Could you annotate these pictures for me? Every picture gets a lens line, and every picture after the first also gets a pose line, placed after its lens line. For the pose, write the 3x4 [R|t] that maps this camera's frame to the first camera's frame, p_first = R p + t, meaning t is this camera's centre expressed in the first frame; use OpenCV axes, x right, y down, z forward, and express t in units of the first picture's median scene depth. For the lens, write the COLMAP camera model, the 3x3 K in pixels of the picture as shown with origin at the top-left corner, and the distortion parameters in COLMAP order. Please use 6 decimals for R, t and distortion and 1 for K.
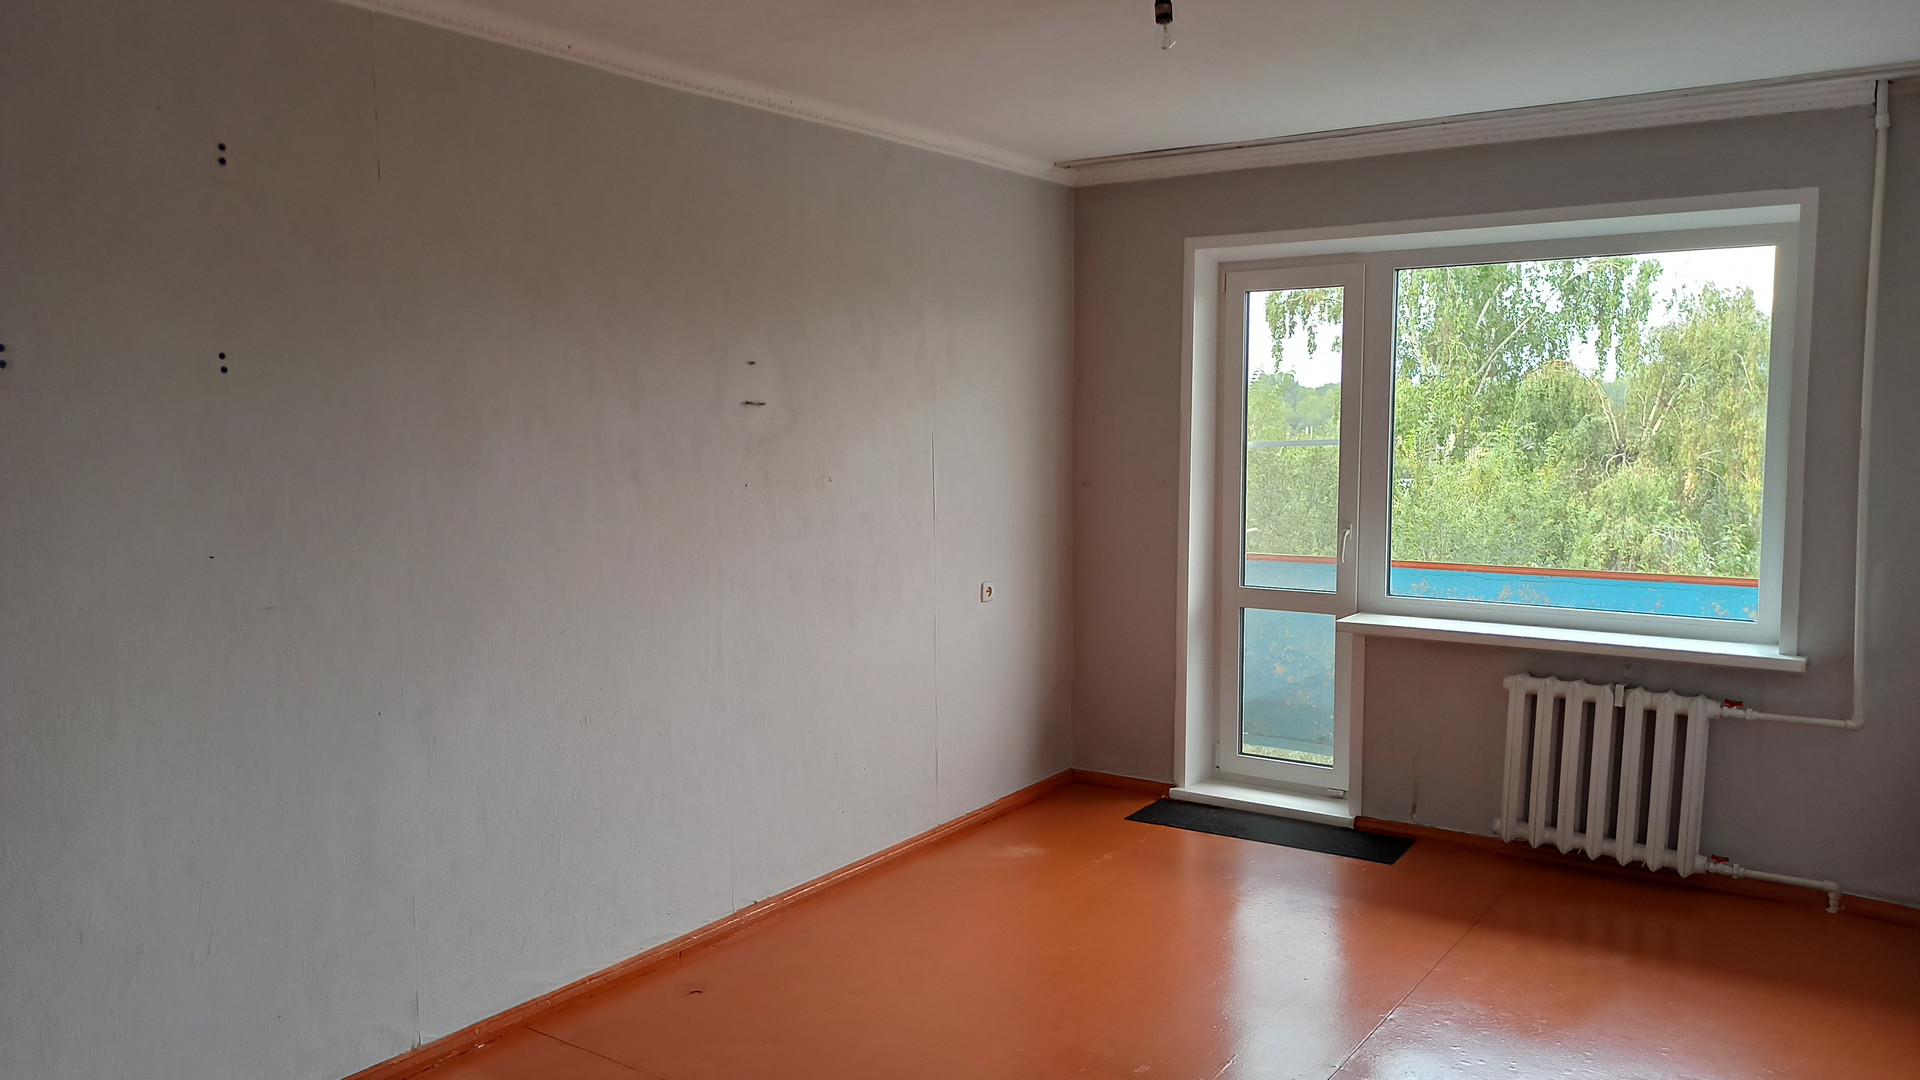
lens RADIAL K [[1395.4, 0, 960.0], [0, 1395.4, 540.0], [0, 0, 1]] dist [0.062310, -0.064218]
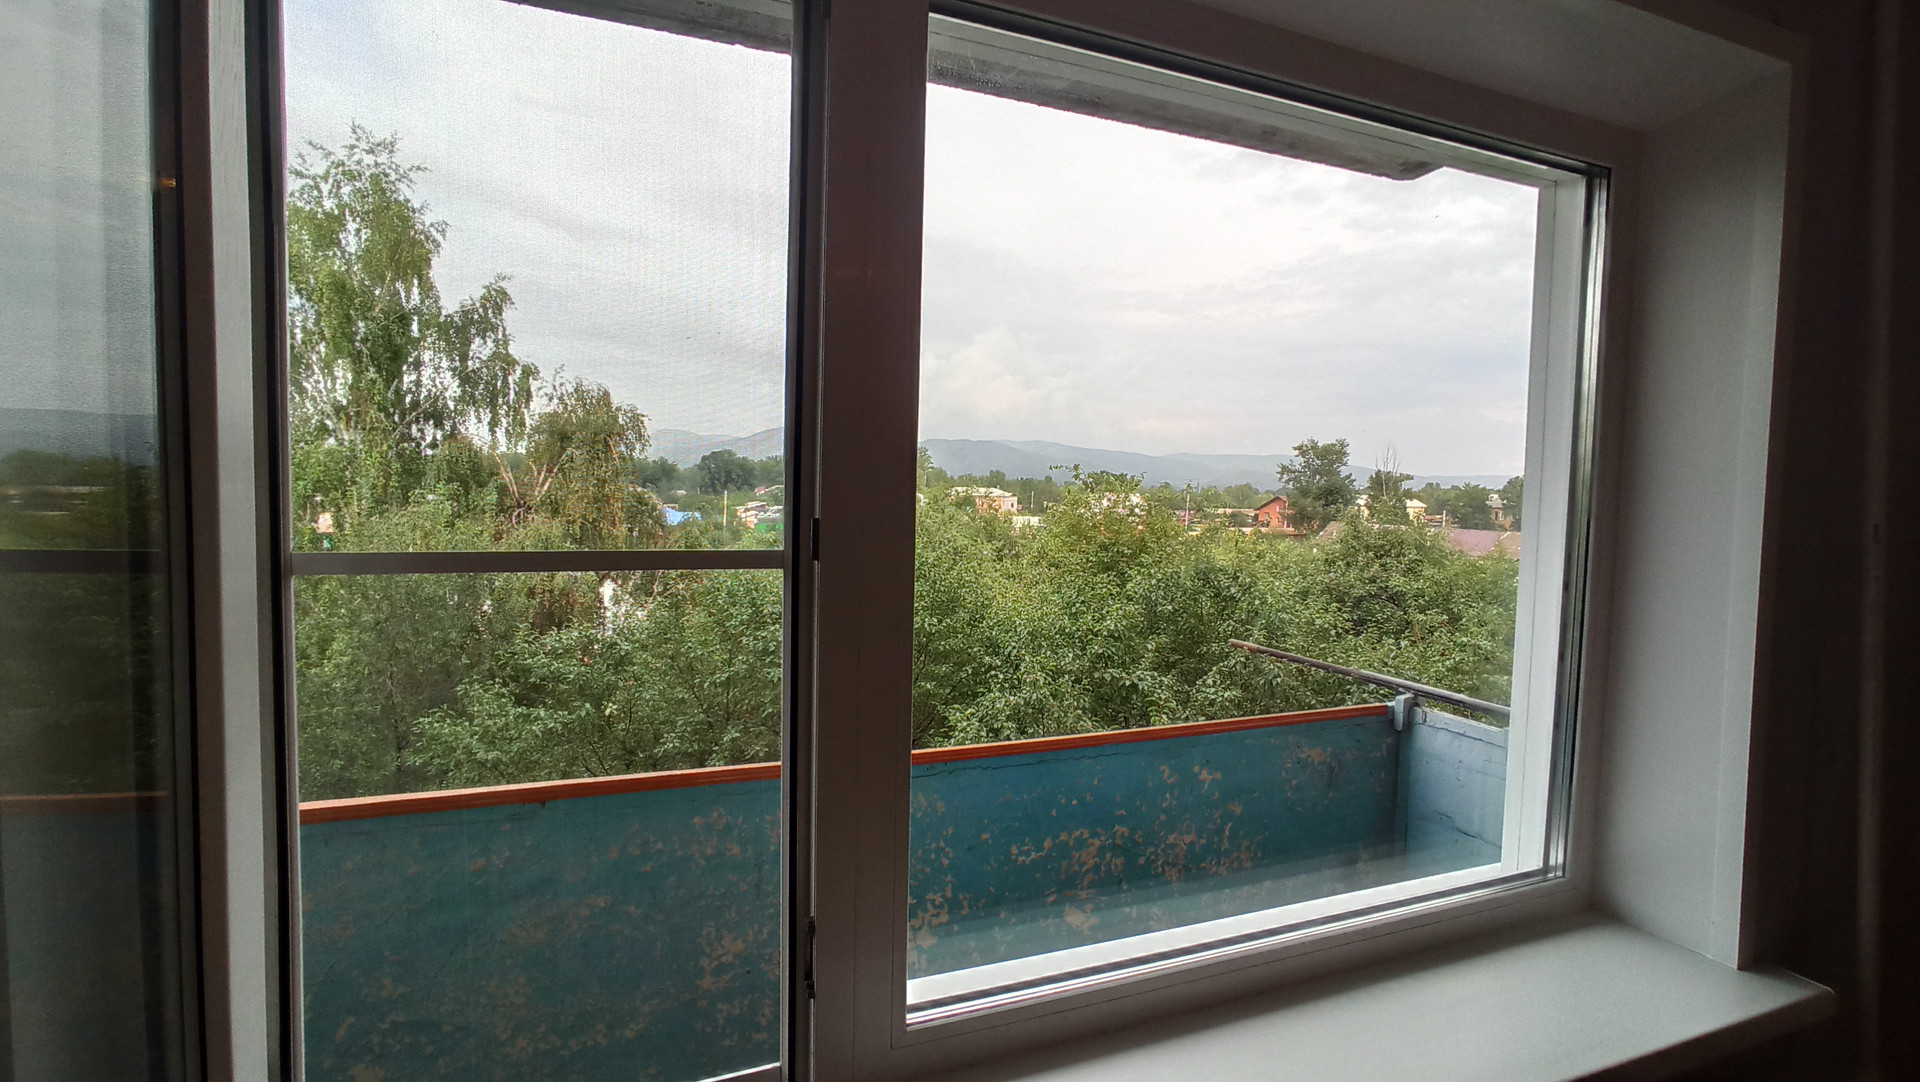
lens RADIAL K [[869.8, 0, 974.0], [0, 869.8, 539.2], [0, 0, 1]] dist [-0.066118, 0.040400]
pose [[0.547571, -0.034934, 0.836030, 0.035084], [0.050537, 0.998685, 0.008631, -0.017308], [-0.835232, 0.037524, 0.548616, 0.204603]]
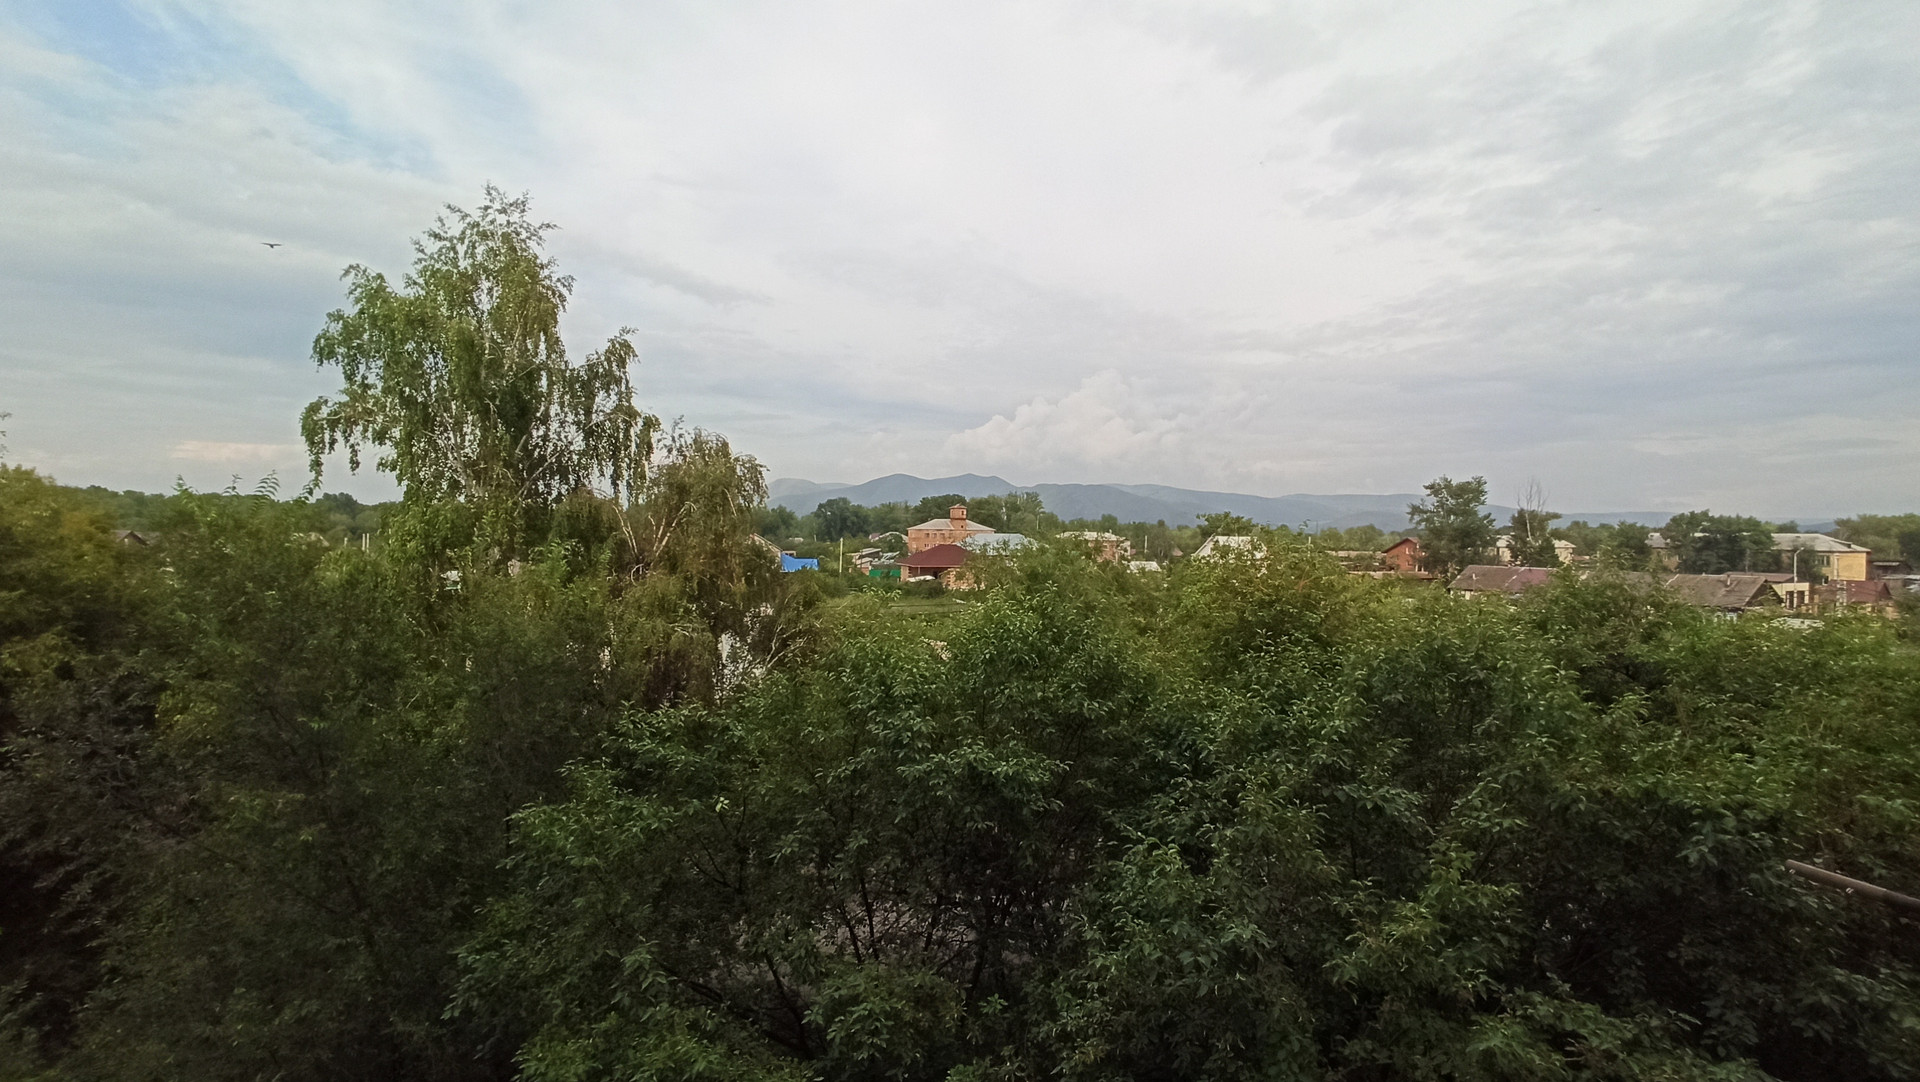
lens RADIAL K [[864.6, 0, 972.2], [0, 864.6, 539.9], [0, 0, 1]] dist [-0.063039, 0.033717]
pose [[0.649830, 0.001734, 0.760077, 0.074478], [0.053756, 0.997388, -0.048235, -0.027295], [-0.758176, 0.072204, 0.648040, 0.256490]]
